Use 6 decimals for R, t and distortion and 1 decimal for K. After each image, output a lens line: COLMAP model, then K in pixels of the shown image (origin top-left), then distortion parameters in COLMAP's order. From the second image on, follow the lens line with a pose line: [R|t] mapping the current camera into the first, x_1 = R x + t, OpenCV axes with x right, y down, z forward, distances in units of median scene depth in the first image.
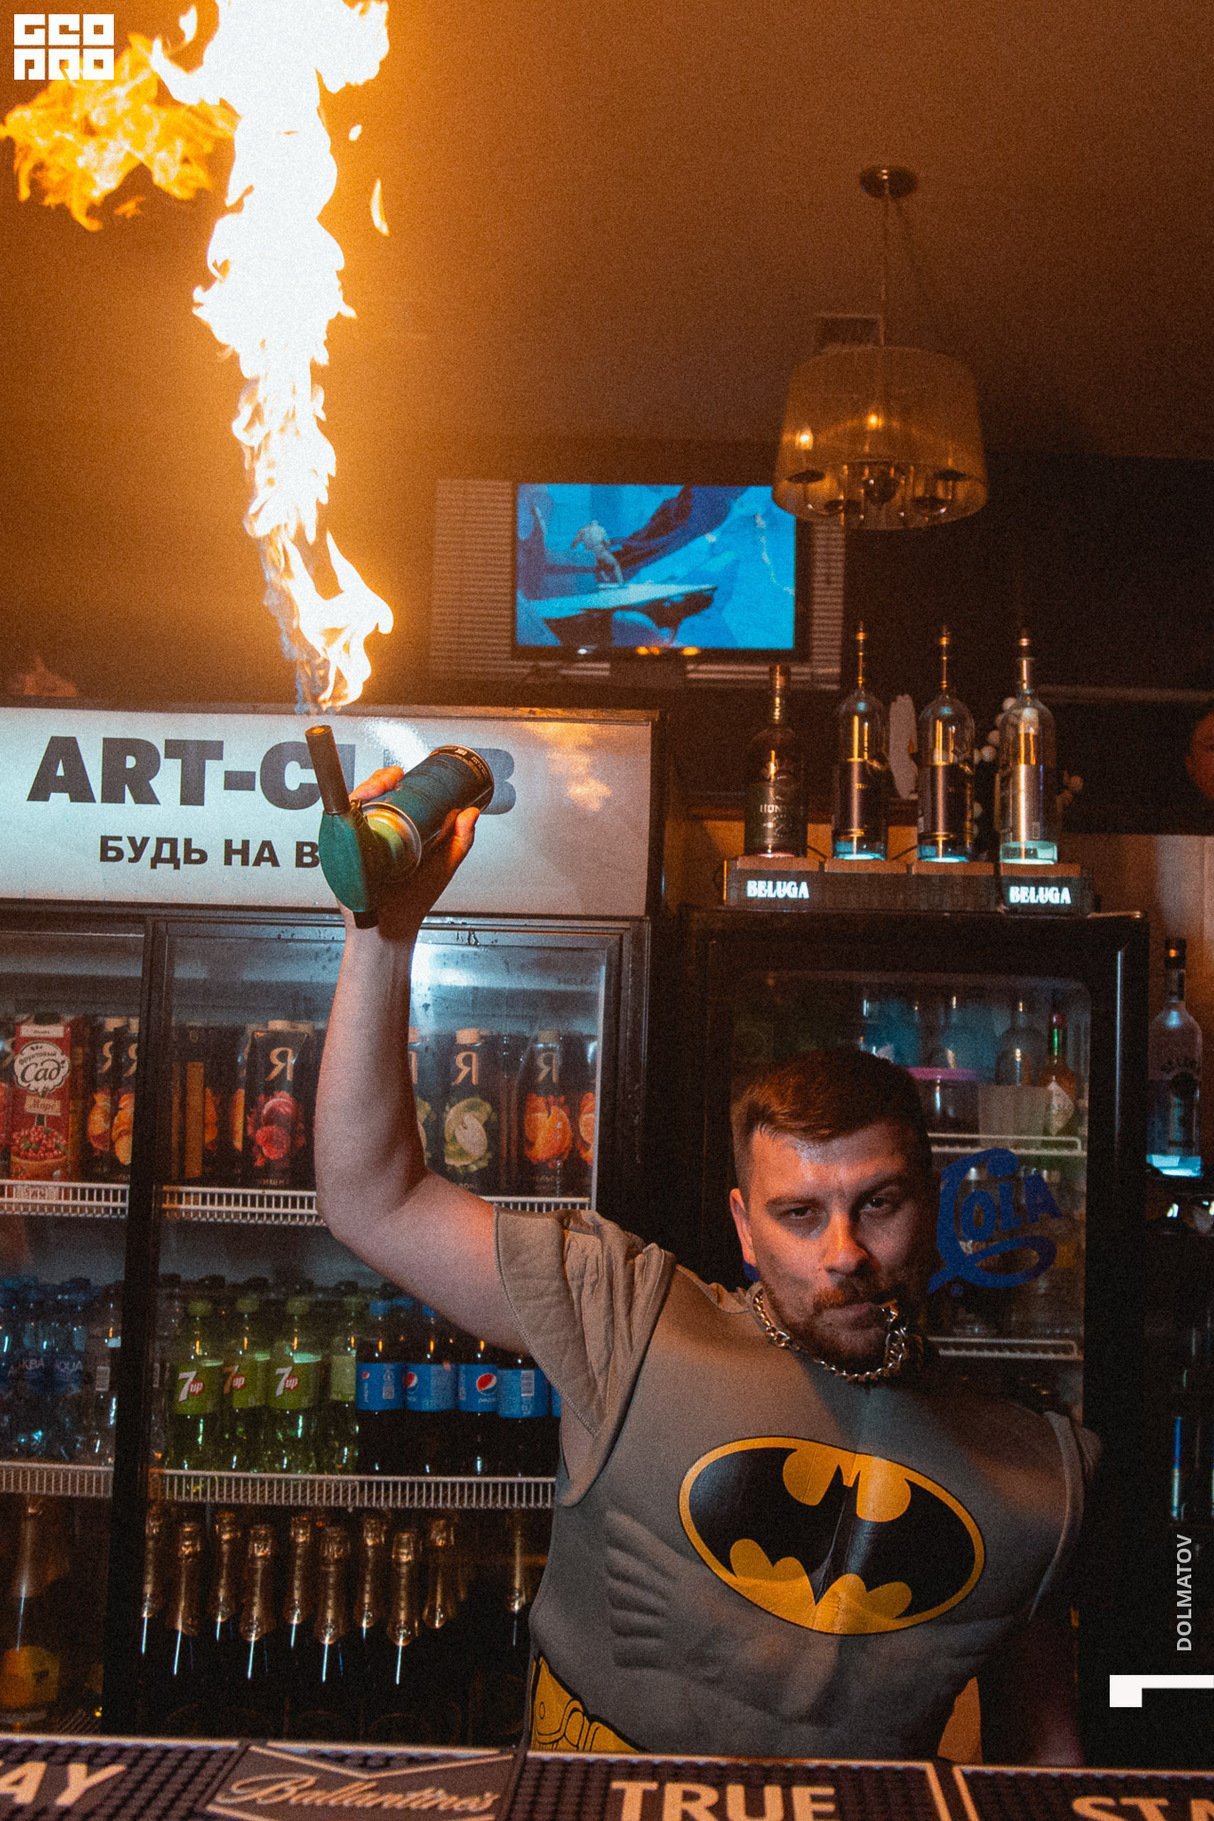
lens RADIAL K [[1542.1, 0, 607.0], [0, 1542.1, 910.5], [0, 0, 1]] dist [-0.000738, -0.000204]
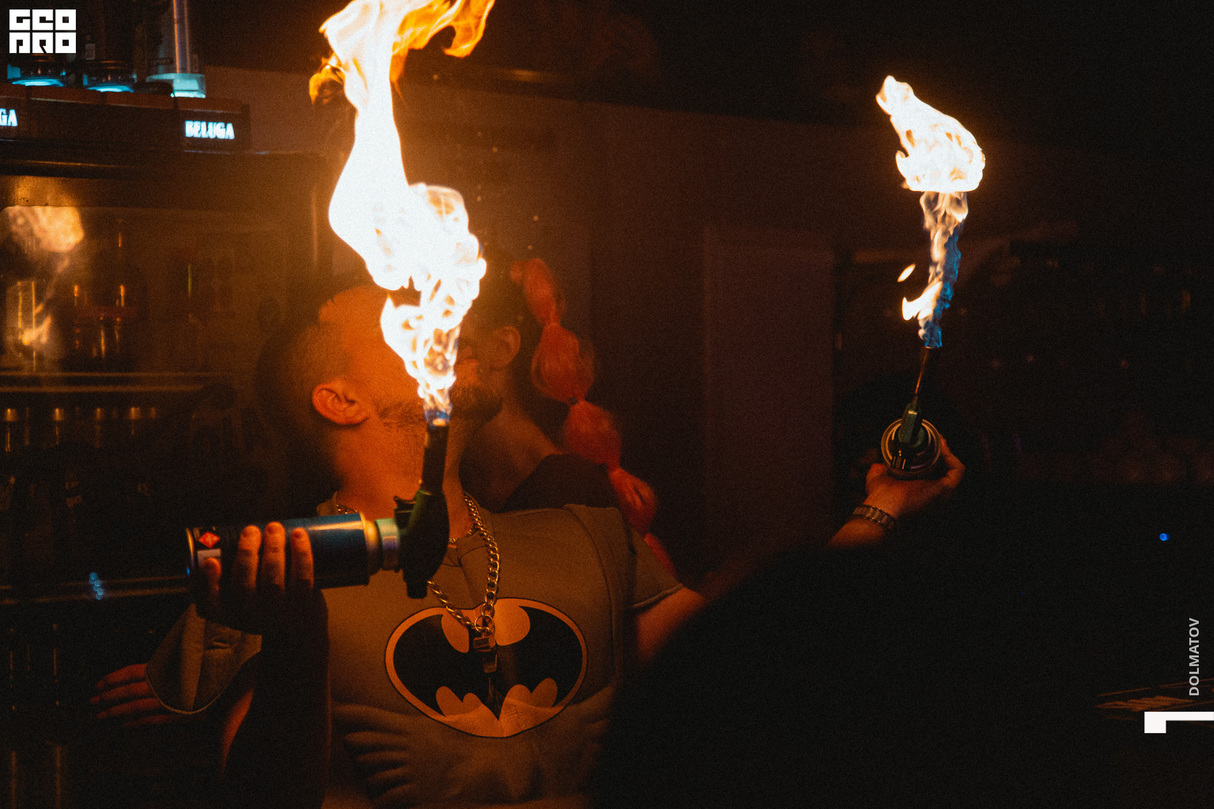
lens RADIAL K [[2942.3, 0, 607.0], [0, 2942.3, 404.5], [0, 0, 1]] dist [-0.020767, -0.230147]
pose [[0.366748, -0.075377, 0.927262, -1.653908], [-0.041158, 0.994422, 0.097115, -0.033589], [-0.929410, -0.073781, 0.361600, 0.054616]]
